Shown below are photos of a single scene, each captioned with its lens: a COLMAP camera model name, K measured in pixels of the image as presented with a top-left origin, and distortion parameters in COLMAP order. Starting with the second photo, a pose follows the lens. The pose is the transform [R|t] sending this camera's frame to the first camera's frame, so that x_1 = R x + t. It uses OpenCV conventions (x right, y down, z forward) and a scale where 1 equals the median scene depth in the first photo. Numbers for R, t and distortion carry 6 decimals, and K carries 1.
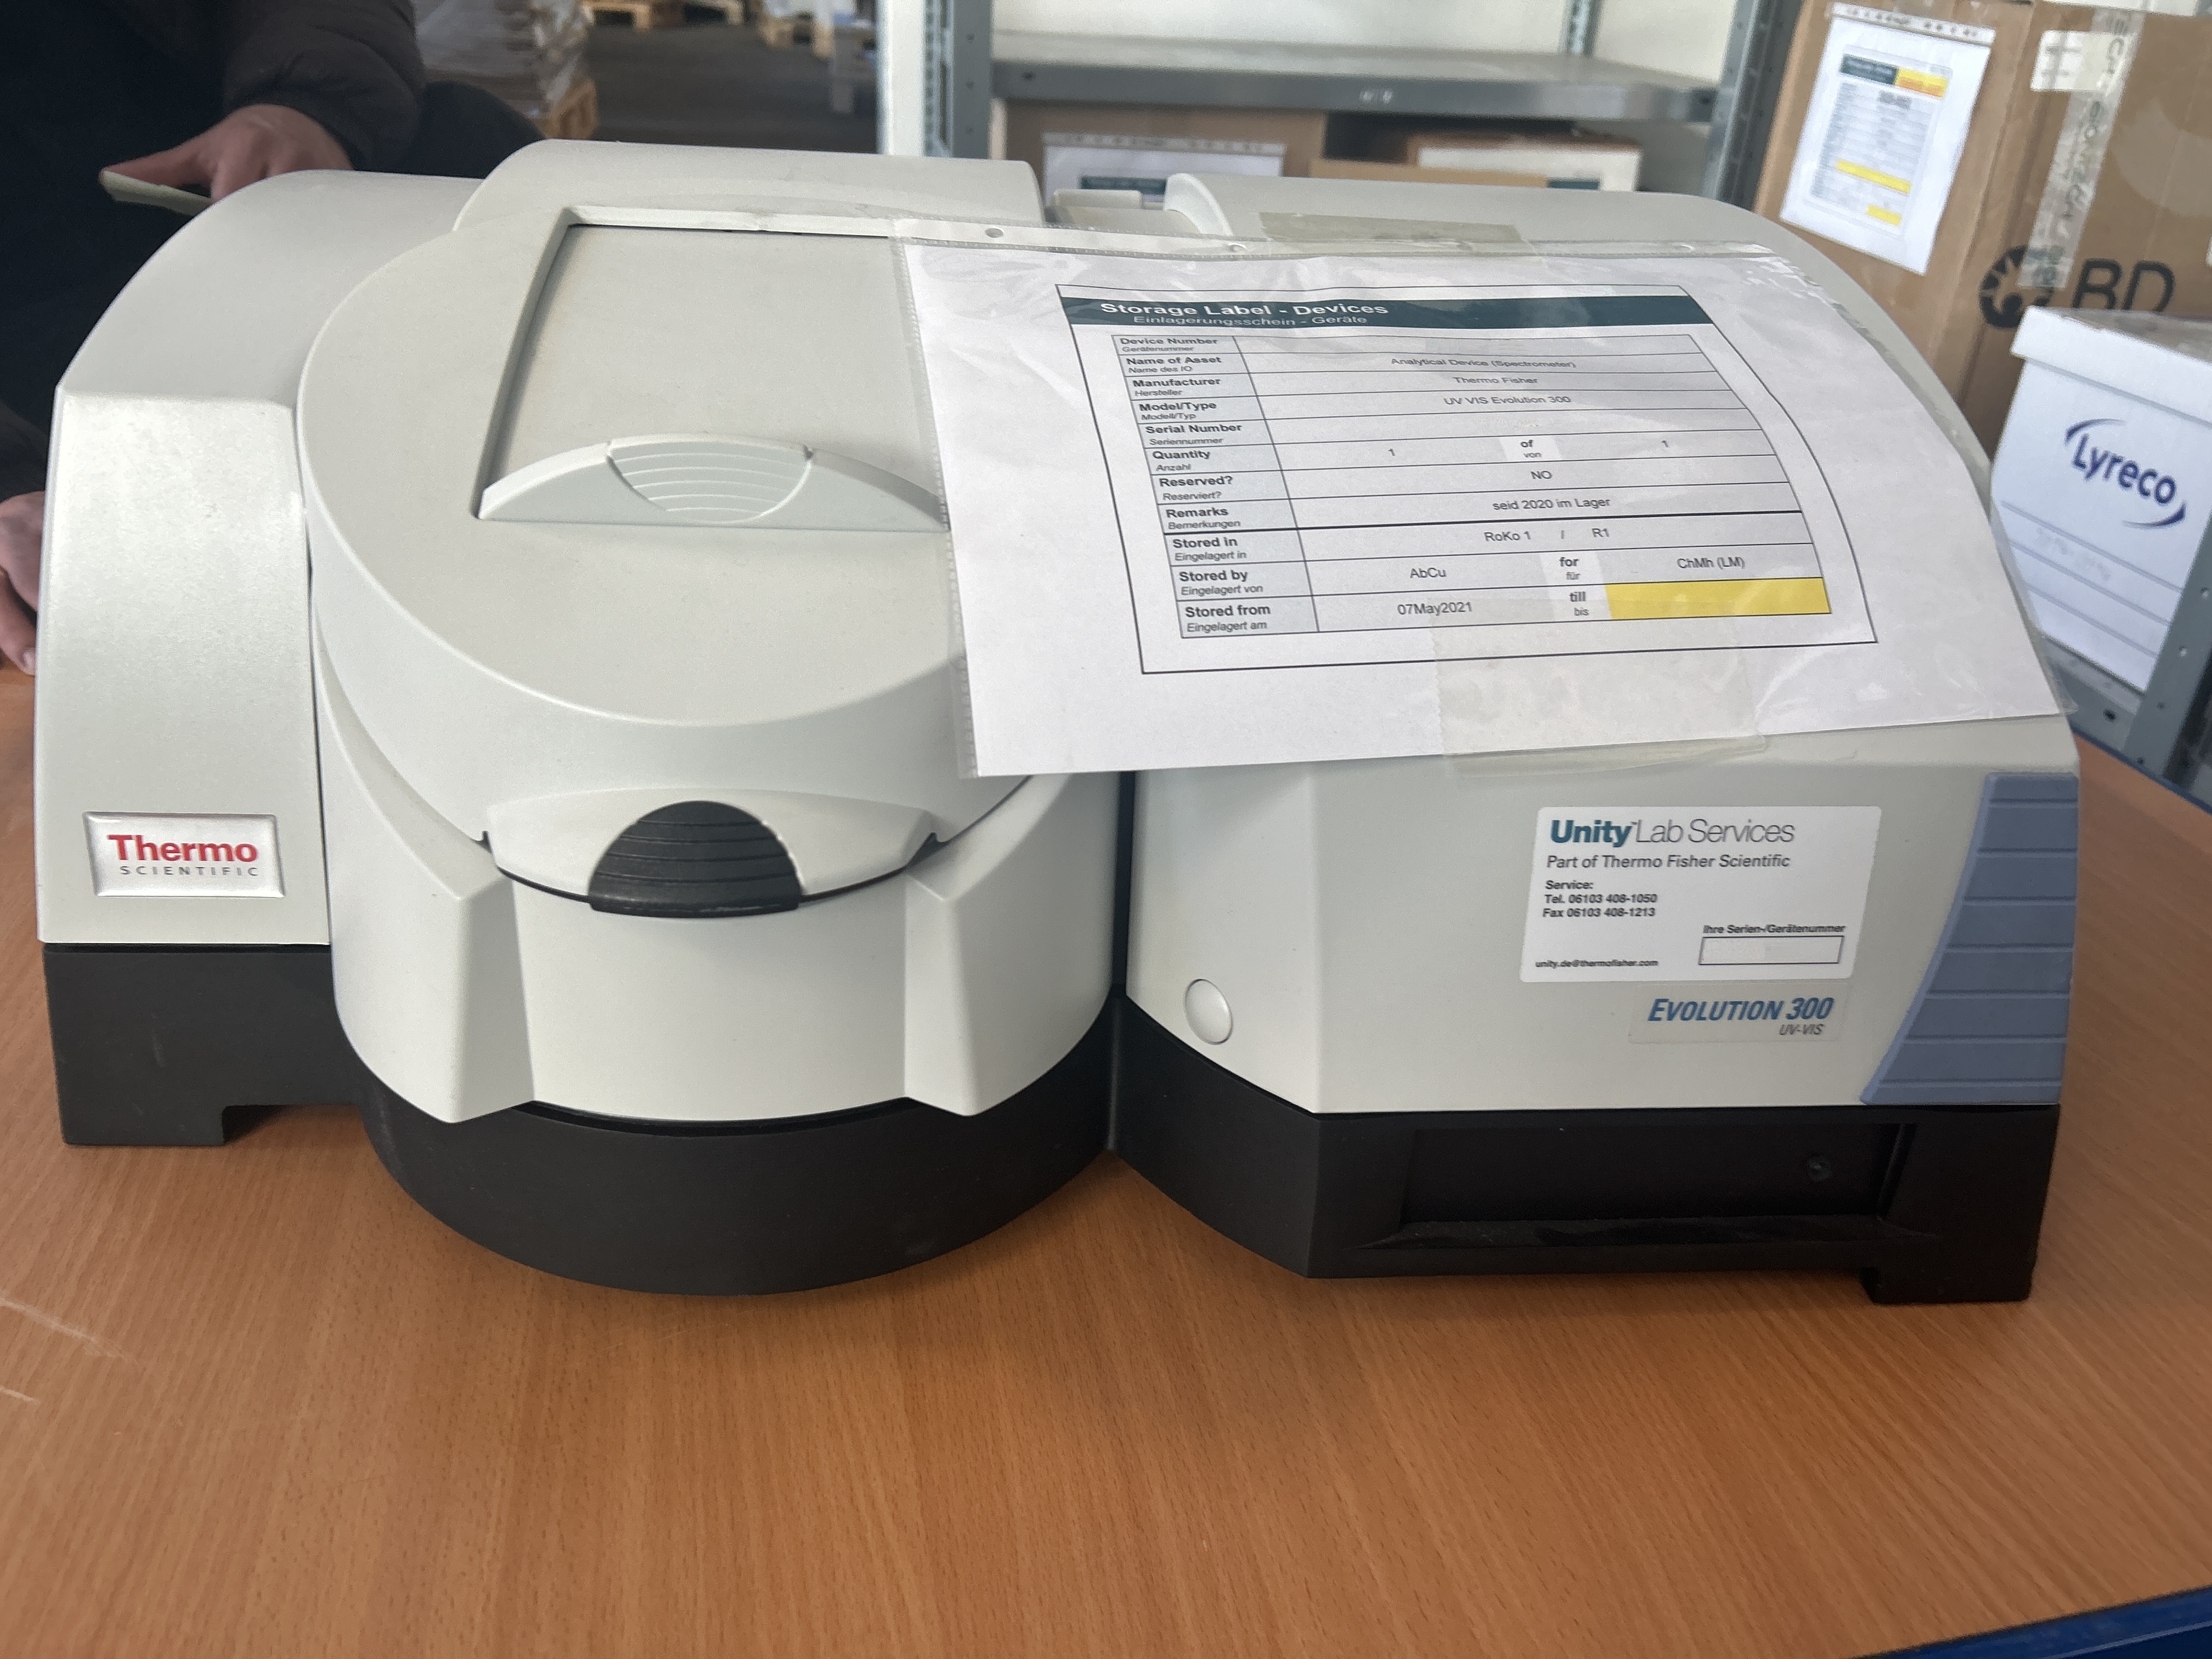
lens RADIAL K [[1720.9, 0, 1099.1], [0, 1720.9, 920.7], [0, 0, 1]] dist [0.049030, -0.047582]
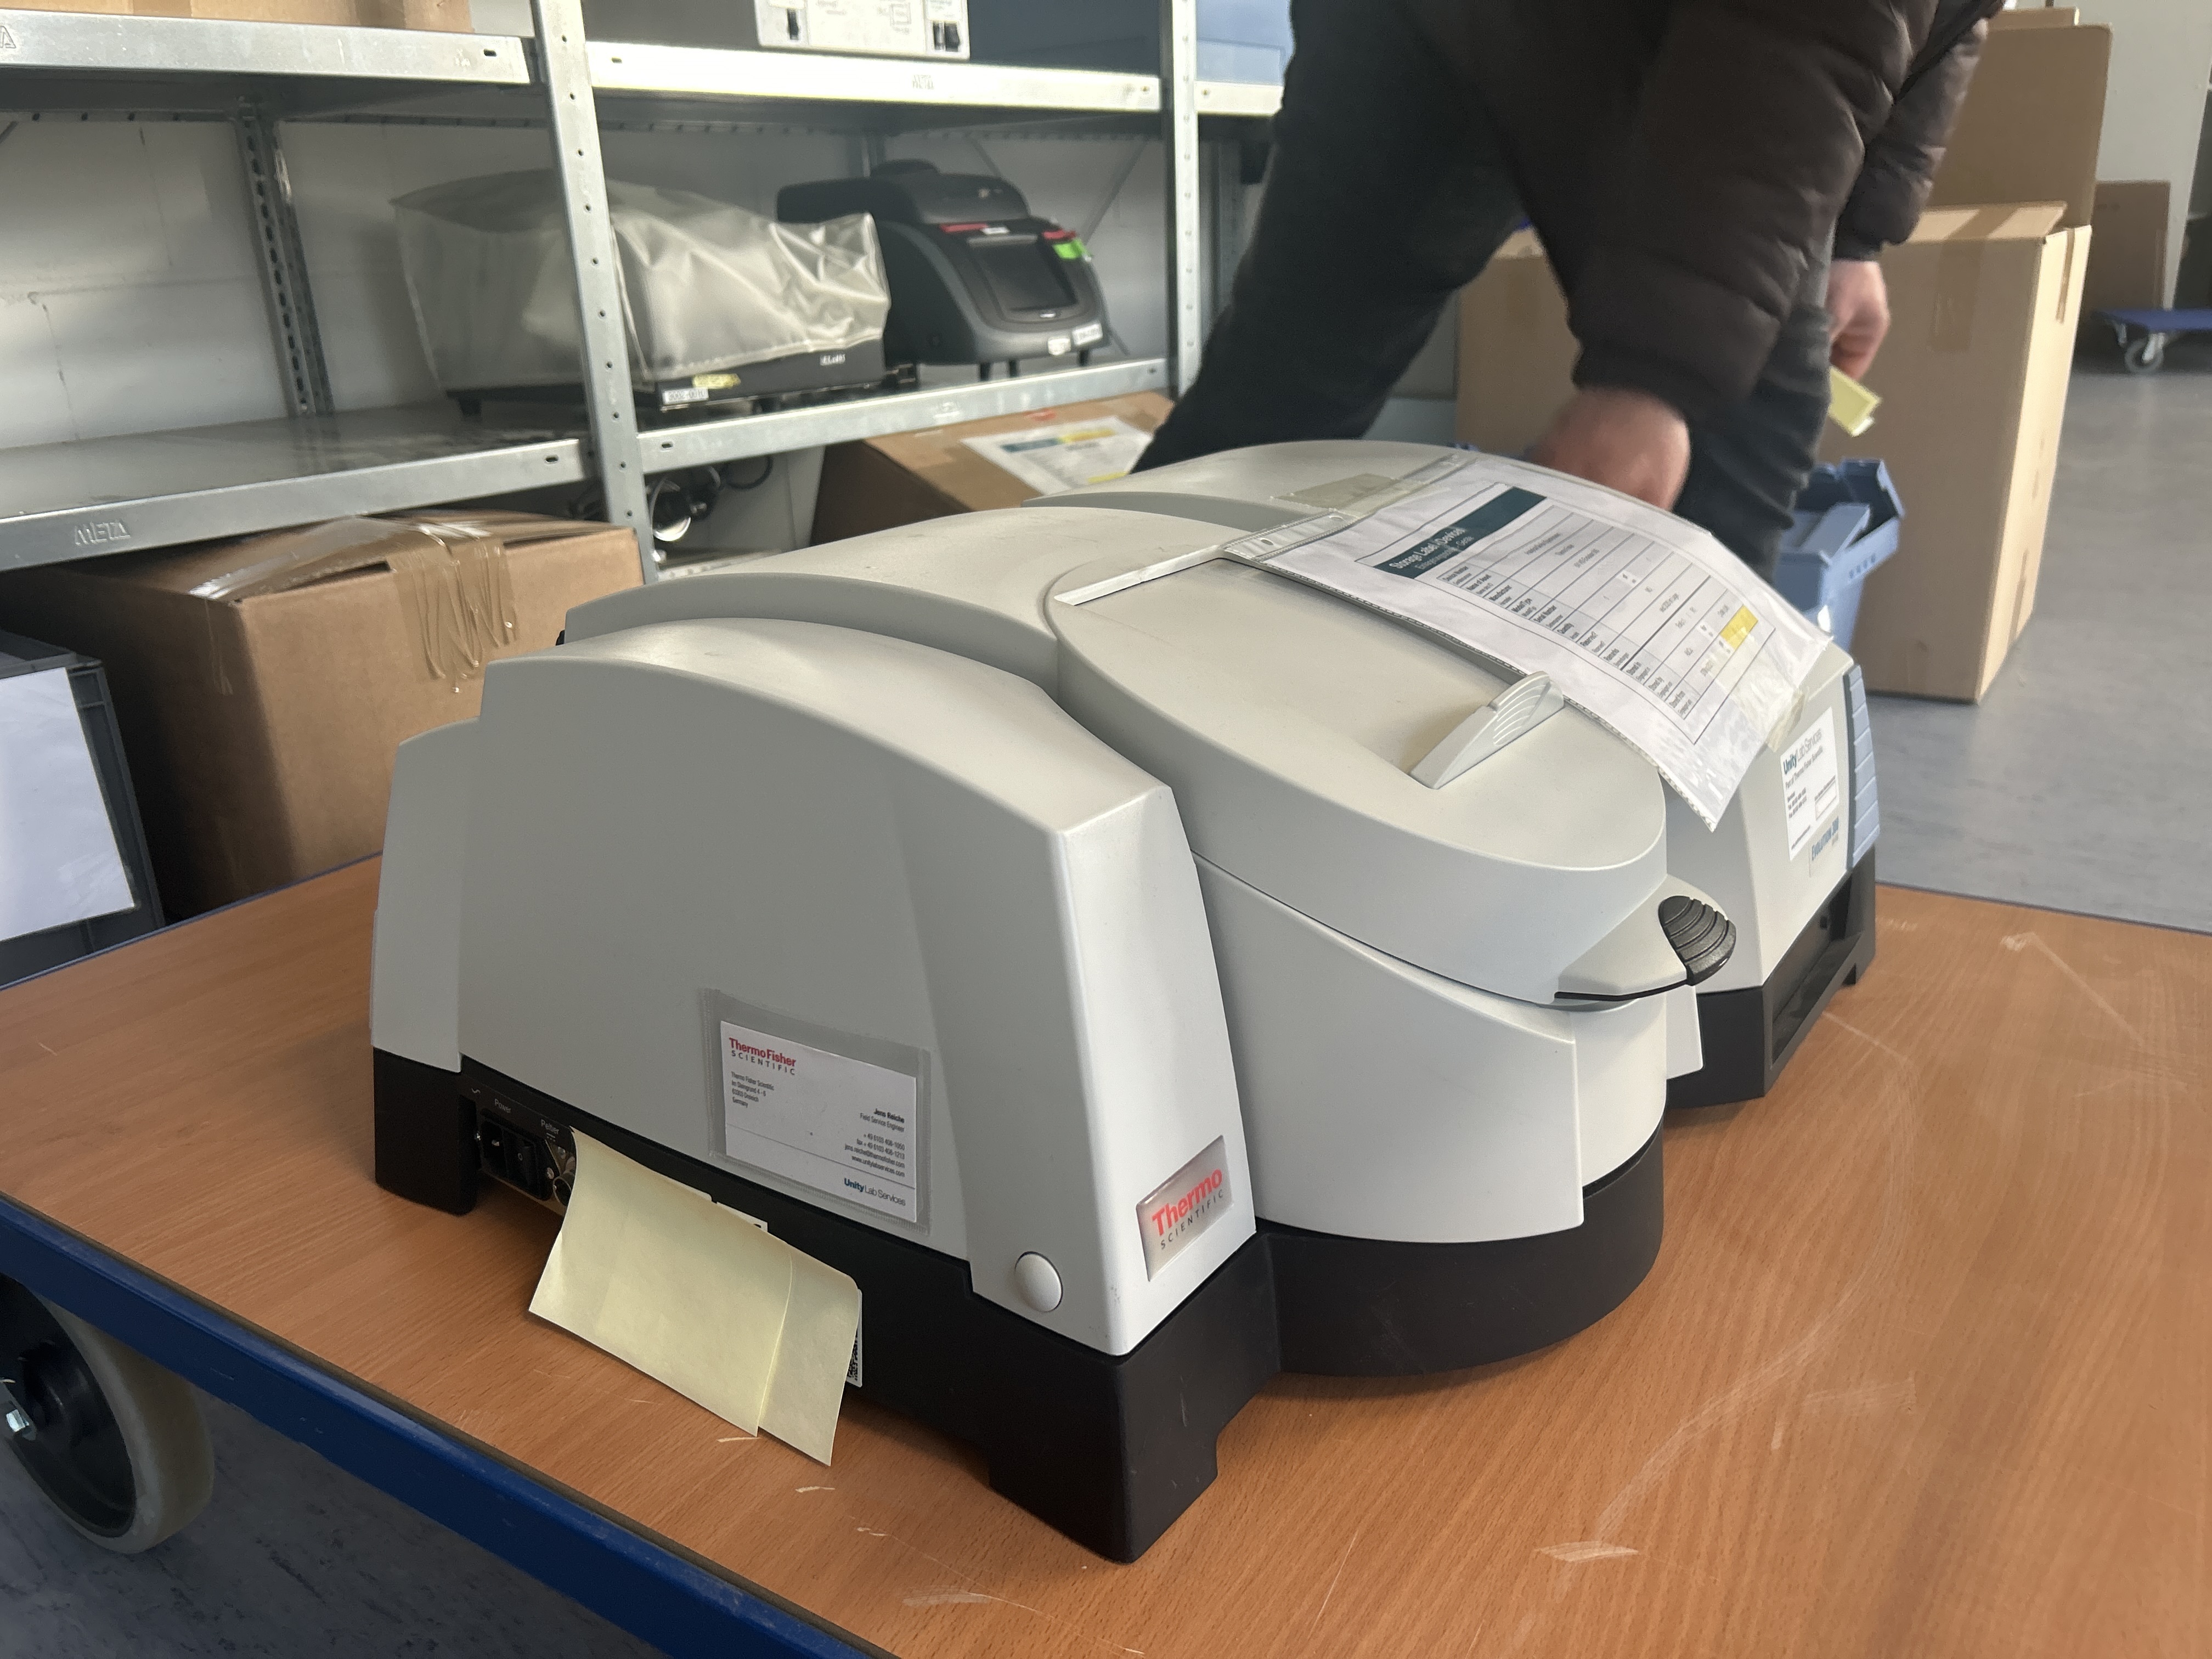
lens RADIAL K [[1720.9, 0, 1099.1], [0, 1720.9, 920.7], [0, 0, 1]] dist [0.049030, -0.047582]
pose [[0.621412, -0.357749, 0.697039, -1.368605], [0.457271, 0.888025, 0.048113, -0.302742], [-0.636200, 0.288838, 0.715418, 0.245881]]
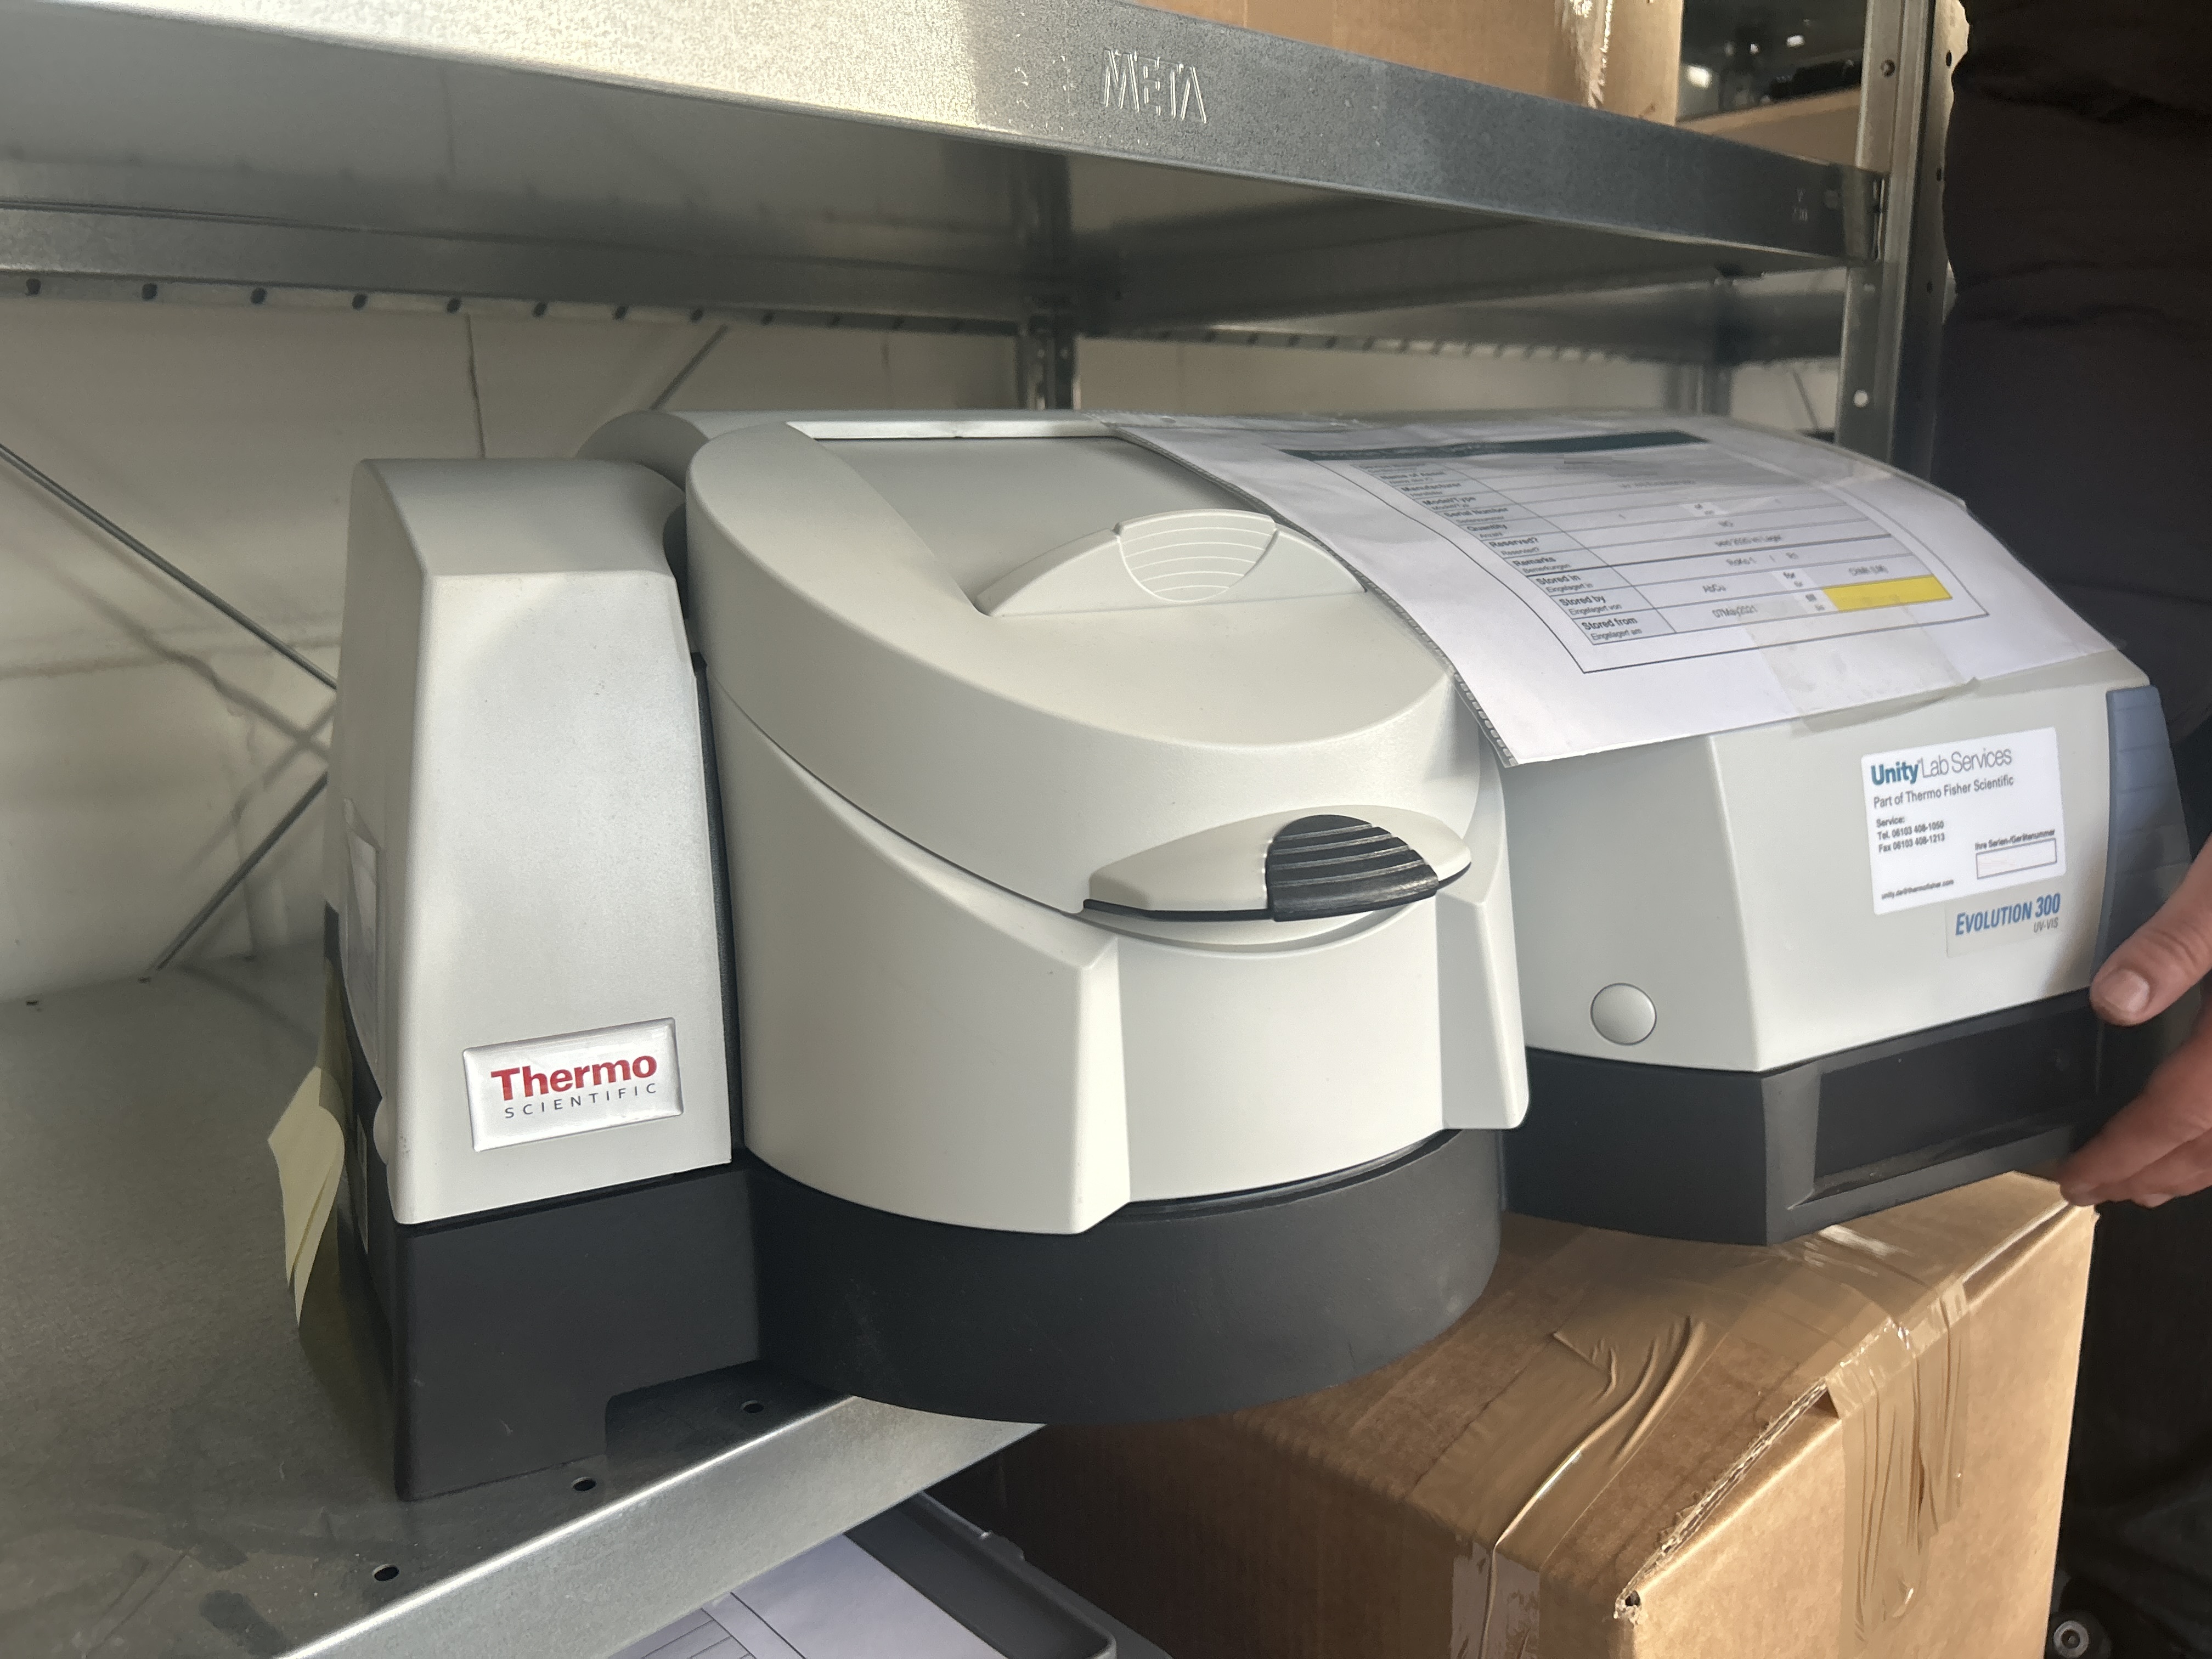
lens RADIAL K [[1720.9, 0, 1099.1], [0, 1720.9, 920.7], [0, 0, 1]] dist [0.049030, -0.047582]
pose [[0.912706, -0.166140, 0.373316, -0.655777], [0.262290, 0.938755, -0.223481, 0.162021], [-0.313323, 0.301890, 0.900384, 0.131981]]
